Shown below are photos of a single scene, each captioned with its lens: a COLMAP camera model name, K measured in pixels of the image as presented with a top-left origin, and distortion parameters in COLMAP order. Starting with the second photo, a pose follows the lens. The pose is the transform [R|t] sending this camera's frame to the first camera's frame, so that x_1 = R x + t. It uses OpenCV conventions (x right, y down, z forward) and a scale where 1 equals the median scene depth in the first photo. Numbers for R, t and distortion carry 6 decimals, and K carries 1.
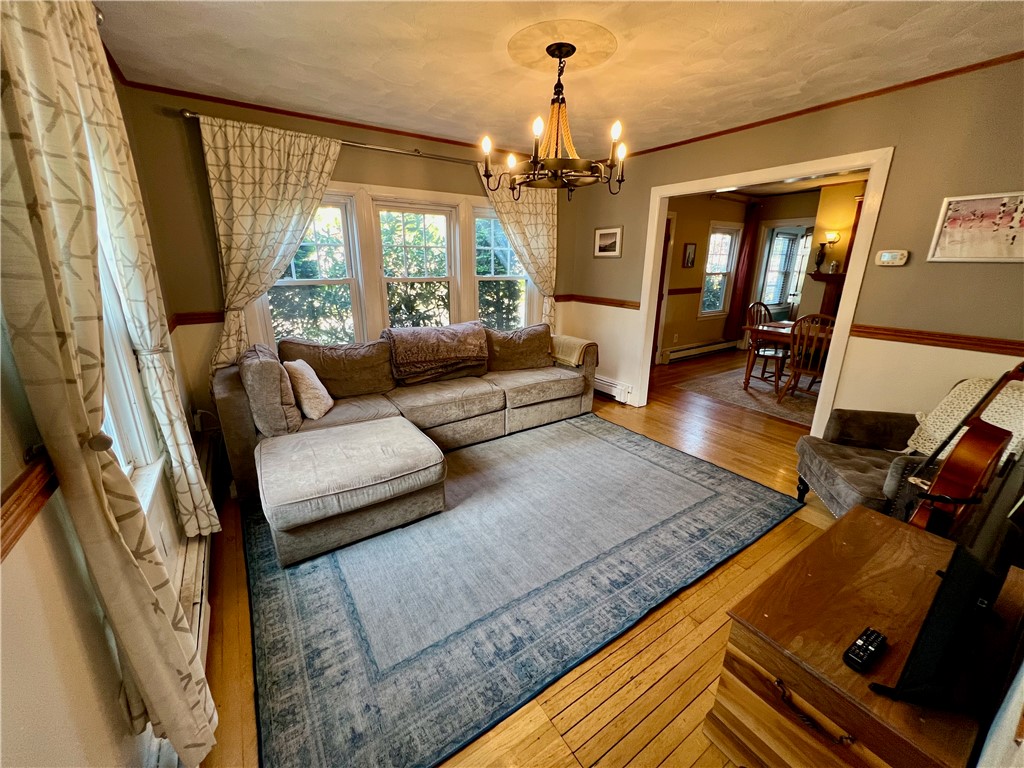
lens RADIAL K [[406.6, 0, 512.0], [0, 406.6, 384.0], [0, 0, 1]] dist [0.006201, -0.000065]
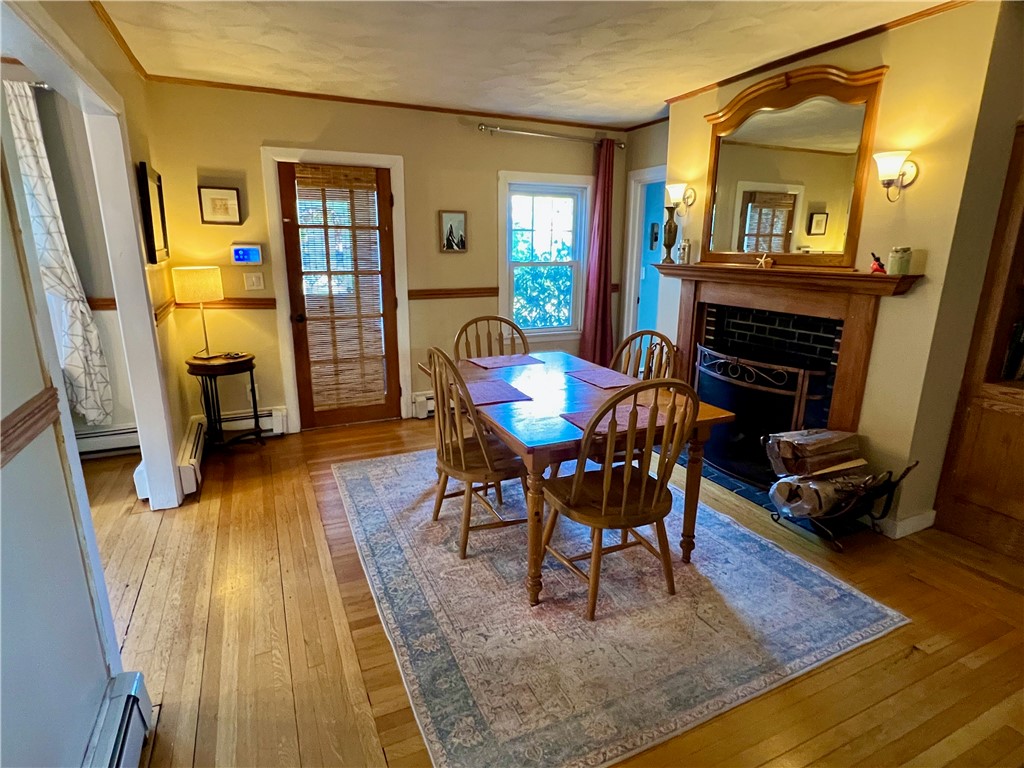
lens RADIAL K [[547.3, 0, 512.0], [0, 547.3, 384.0], [0, 0, 1]] dist [-0.001278, -0.000414]
pose [[0.988365, 0.037751, -0.147340, 1.300567], [-0.044504, 0.998092, -0.042808, -0.147415], [0.145443, 0.048868, 0.988159, 0.535291]]
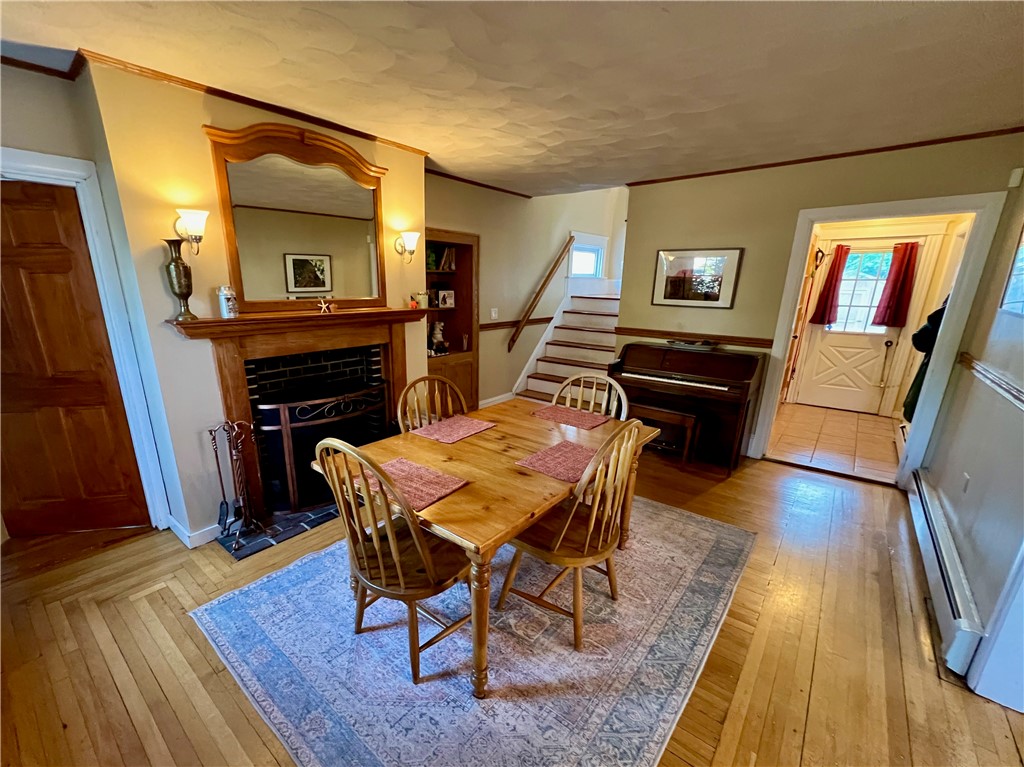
lens RADIAL K [[439.4, 0, 472.8], [0, 439.4, 412.9], [0, 0, 1]] dist [0.000431, 0.000373]
pose [[-0.268692, -0.282531, 0.920859, 0.545027], [0.274965, 0.893737, 0.354440, -0.527051], [-0.923146, 0.348439, -0.162454, 1.680956]]
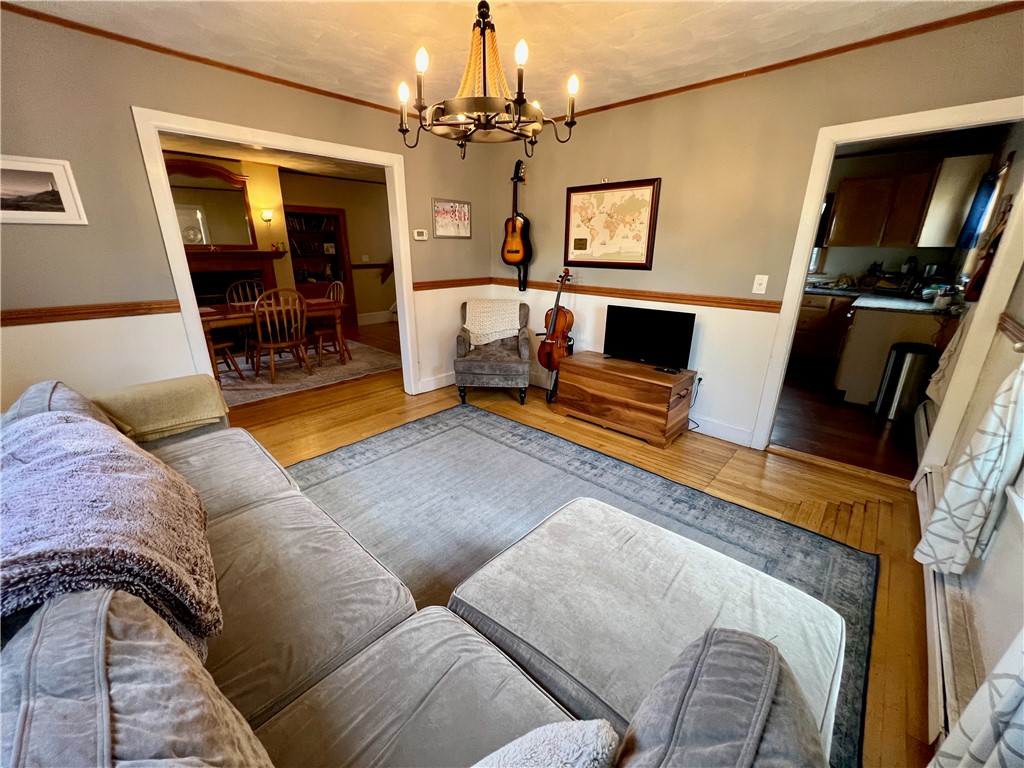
lens RADIAL K [[408.4, 0, 512.0], [0, 408.4, 384.0], [0, 0, 1]] dist [0.000378, 0.000076]
pose [[-0.229783, -0.319907, 0.919162, -0.598055], [0.279469, 0.882970, 0.377176, -0.253526], [-0.932254, 0.343546, -0.113488, 0.891745]]
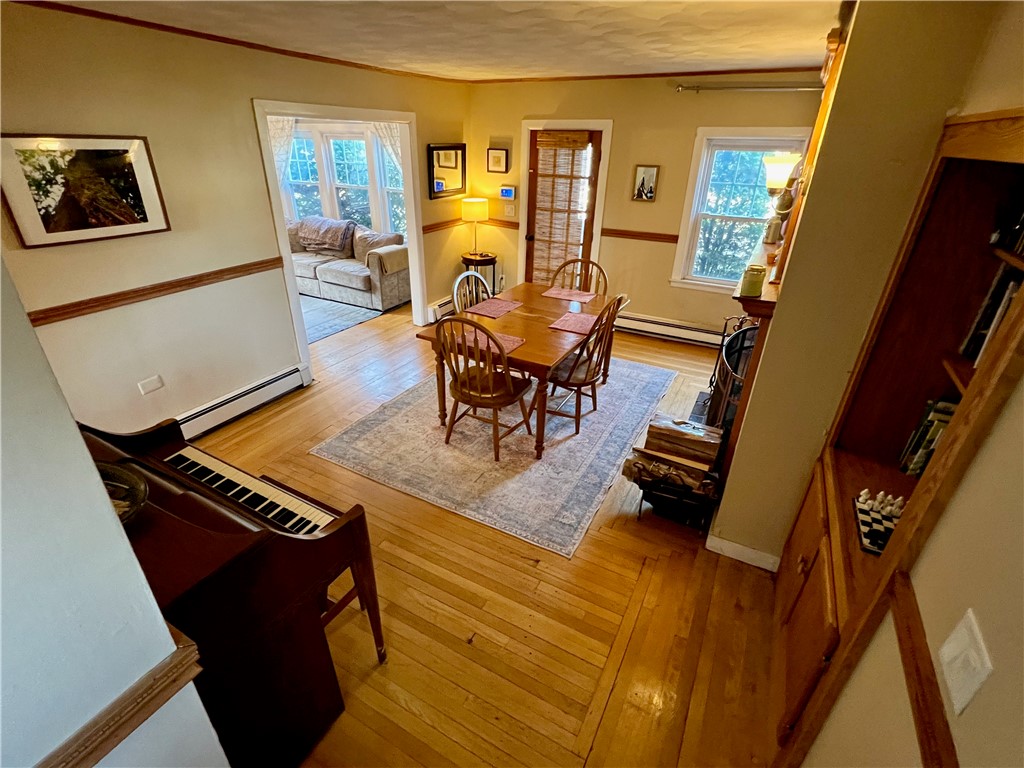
lens RADIAL K [[479.8, 0, 512.0], [0, 479.8, 384.0], [0, 0, 1]] dist [-0.000626, -0.000139]
pose [[0.463343, 0.404922, -0.788259, 2.258096], [-0.271631, 0.911581, 0.308605, -0.397939], [0.843522, 0.071126, 0.532364, 0.819962]]
